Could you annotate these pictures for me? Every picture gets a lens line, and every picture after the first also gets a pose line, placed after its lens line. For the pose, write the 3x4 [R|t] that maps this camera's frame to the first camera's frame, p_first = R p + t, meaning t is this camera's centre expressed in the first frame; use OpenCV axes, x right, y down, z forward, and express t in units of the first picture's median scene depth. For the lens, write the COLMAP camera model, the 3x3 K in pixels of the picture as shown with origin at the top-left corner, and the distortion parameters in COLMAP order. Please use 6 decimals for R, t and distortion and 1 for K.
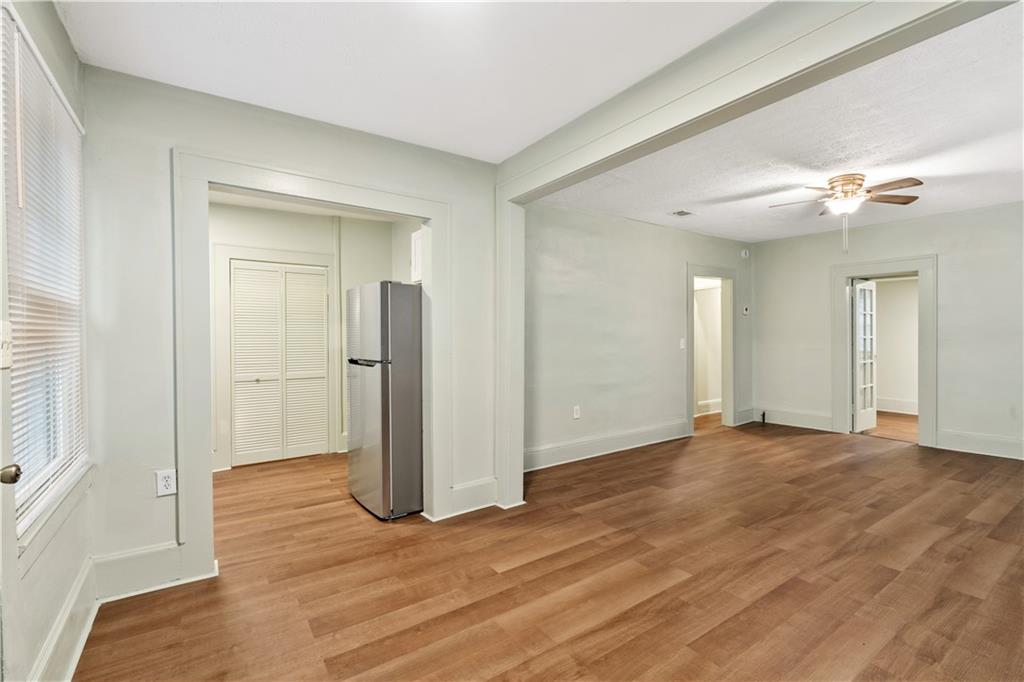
lens RADIAL K [[470.1, 0, 518.4], [0, 470.1, 342.3], [0, 0, 1]] dist [-0.010793, 0.000467]
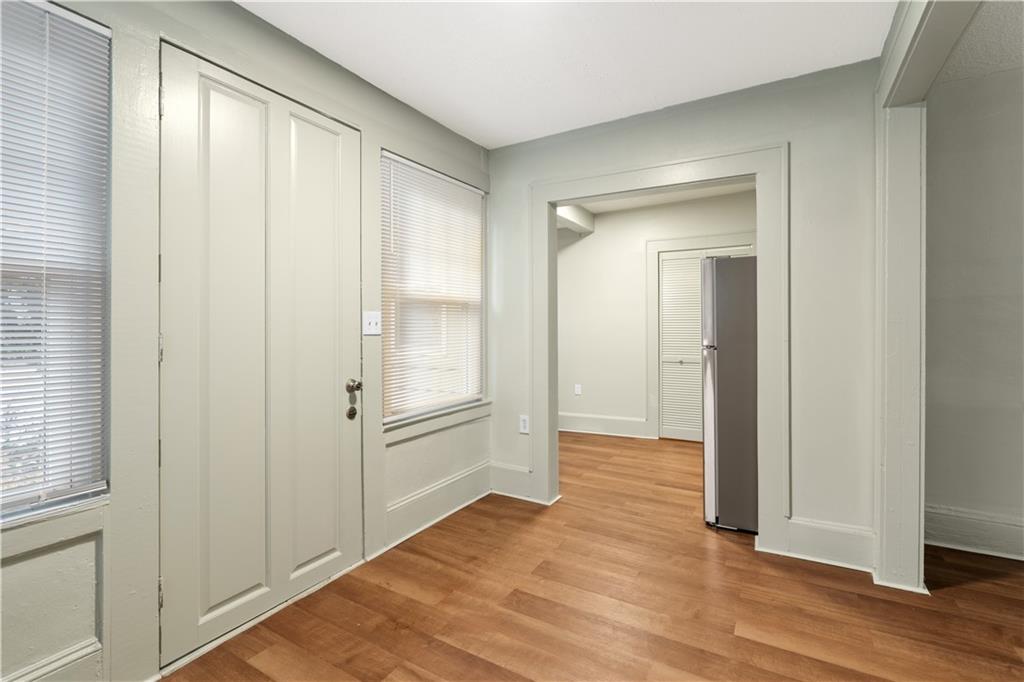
lens RADIAL K [[470.1, 0, 489.2], [0, 470.1, 321.0], [0, 0, 1]] dist [-0.010793, 0.000467]
pose [[0.378081, -0.006725, -0.925748, 0.387218], [-0.008362, 0.999908, -0.010679, 0.003932], [0.925735, 0.011779, 0.377990, 0.272365]]
